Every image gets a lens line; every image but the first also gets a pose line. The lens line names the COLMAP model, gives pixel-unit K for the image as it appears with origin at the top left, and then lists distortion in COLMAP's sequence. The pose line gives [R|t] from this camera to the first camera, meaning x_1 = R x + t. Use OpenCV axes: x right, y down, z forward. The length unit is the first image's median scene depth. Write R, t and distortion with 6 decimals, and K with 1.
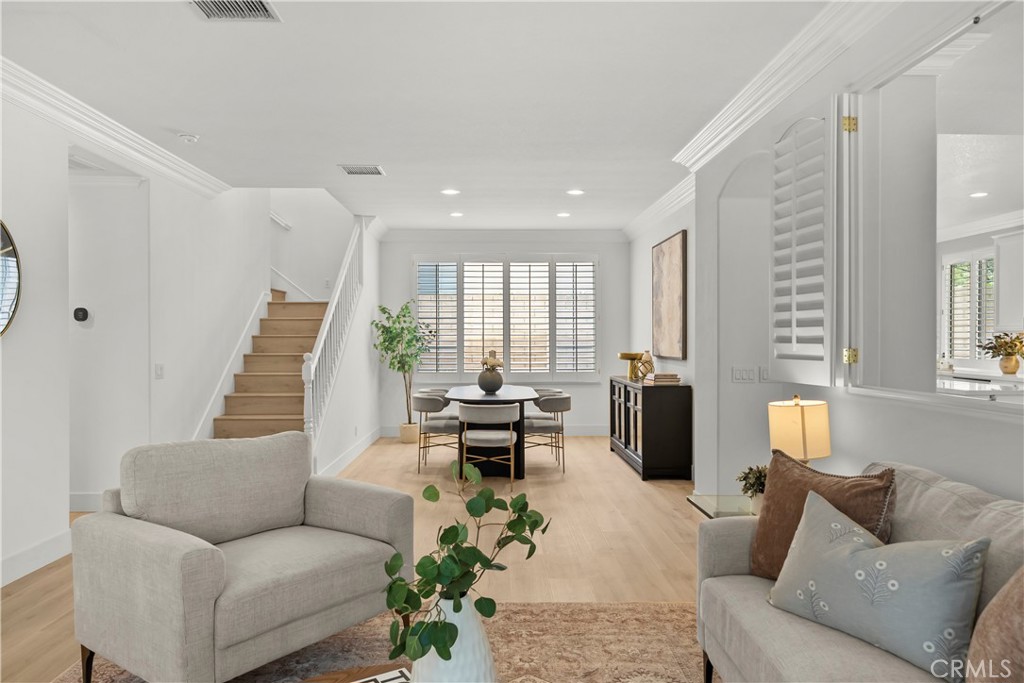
lens RADIAL K [[727.1, 0, 512.0], [0, 727.1, 341.5], [0, 0, 1]] dist [0.001476, 0.000392]
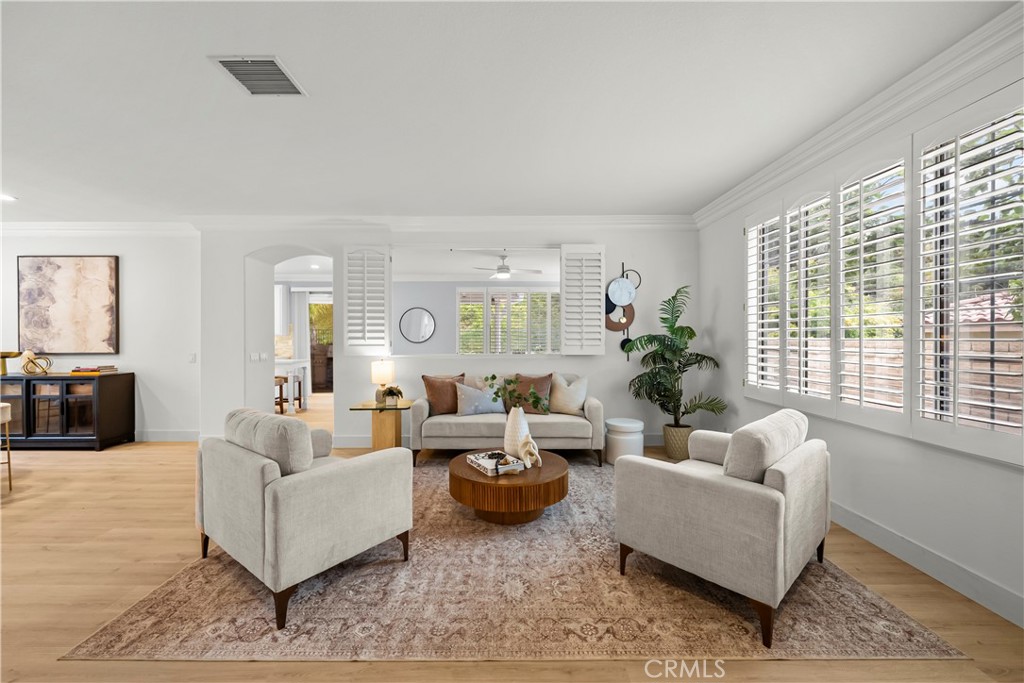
lens RADIAL K [[406.6, 0, 507.8], [0, 406.6, 337.9], [0, 0, 1]] dist [-0.002681, -0.000347]
pose [[0.020113, -0.005041, 0.999785, -0.950814], [0.006405, 0.999967, 0.004913, -0.006151], [-0.999777, 0.006305, 0.020144, 0.550086]]
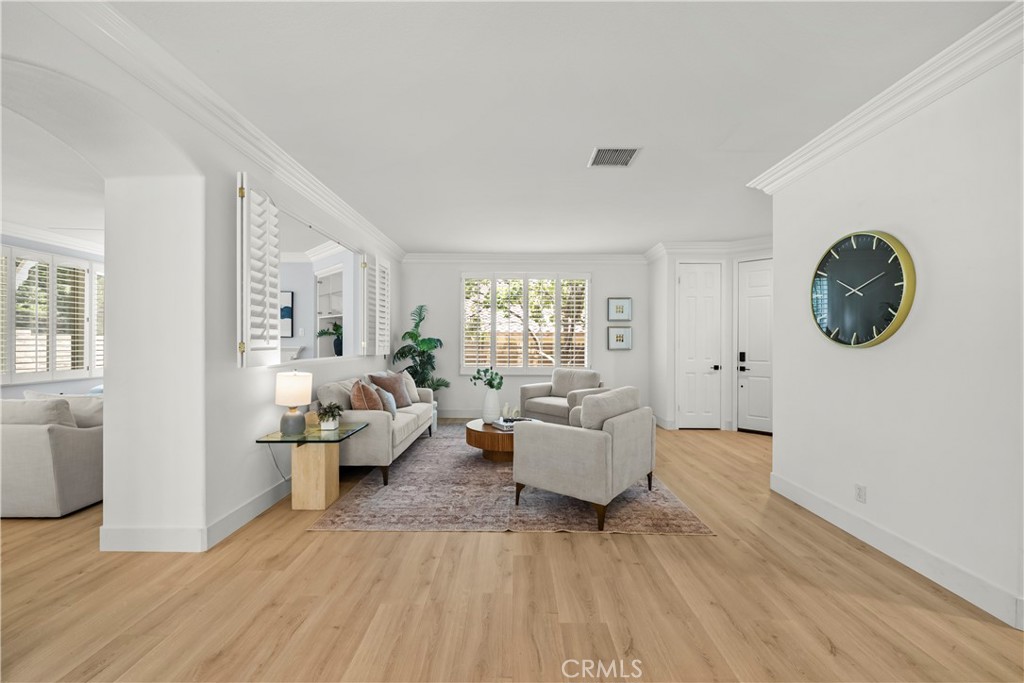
lens RADIAL K [[417.5, 0, 512.0], [0, 417.5, 341.5], [0, 0, 1]] dist [-0.000606, -0.000086]
pose [[-0.999689, -0.001084, 0.024903, -0.142243], [-0.001059, 0.999999, 0.001008, 0.004557], [-0.024904, 0.000982, -0.999689, 1.852858]]
